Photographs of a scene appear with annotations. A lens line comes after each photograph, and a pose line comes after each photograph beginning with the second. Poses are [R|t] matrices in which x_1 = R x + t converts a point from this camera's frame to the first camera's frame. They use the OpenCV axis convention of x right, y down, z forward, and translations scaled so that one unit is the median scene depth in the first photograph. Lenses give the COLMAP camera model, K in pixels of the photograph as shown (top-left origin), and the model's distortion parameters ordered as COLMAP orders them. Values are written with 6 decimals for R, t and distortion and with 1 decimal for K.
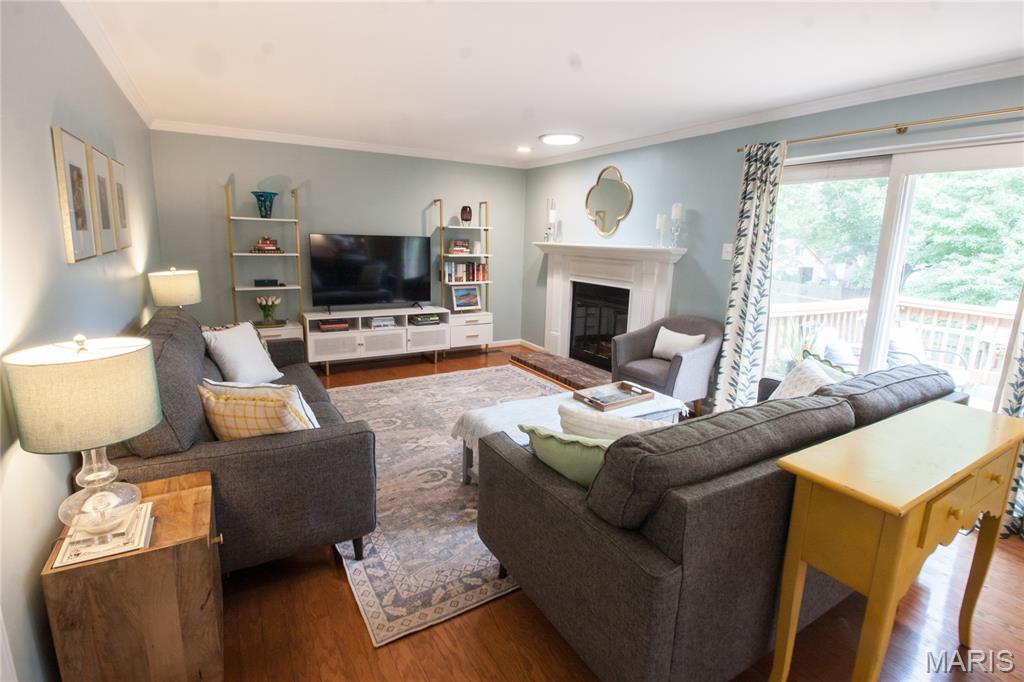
lens RADIAL K [[482.3, 0, 513.1], [0, 482.3, 337.0], [0, 0, 1]] dist [0.002621, -0.000444]
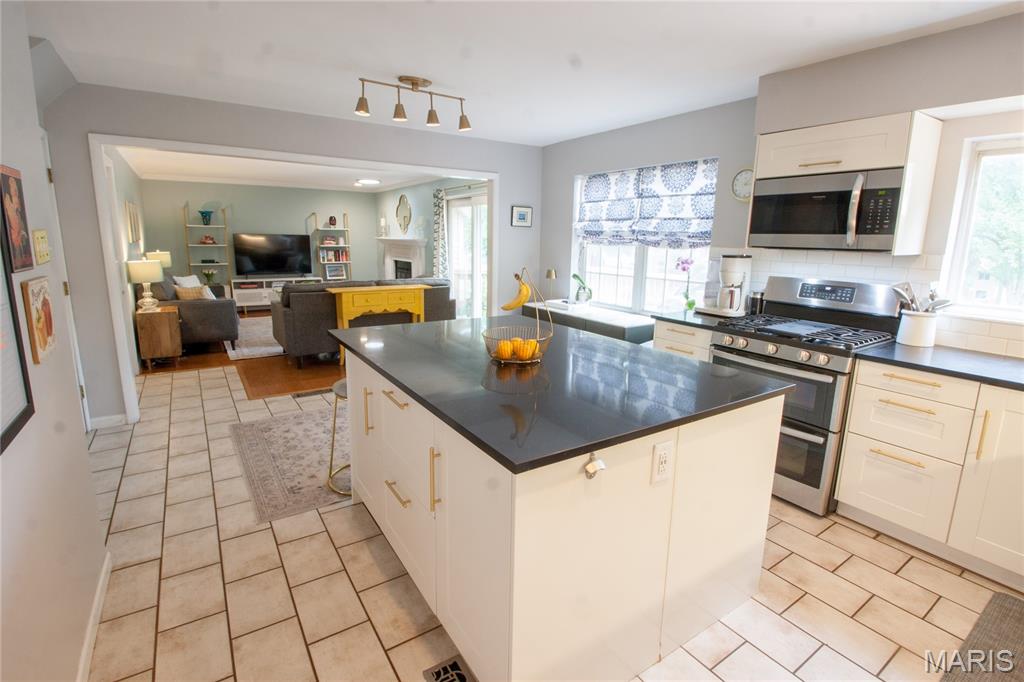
lens RADIAL K [[482.3, 0, 512.7], [0, 482.3, 335.1], [0, 0, 1]] dist [0.002621, -0.000444]
pose [[0.998618, -0.022107, 0.047684, 0.486882], [0.022310, 0.999744, -0.003731, 0.178620], [-0.047589, 0.004790, 0.998856, -0.779872]]
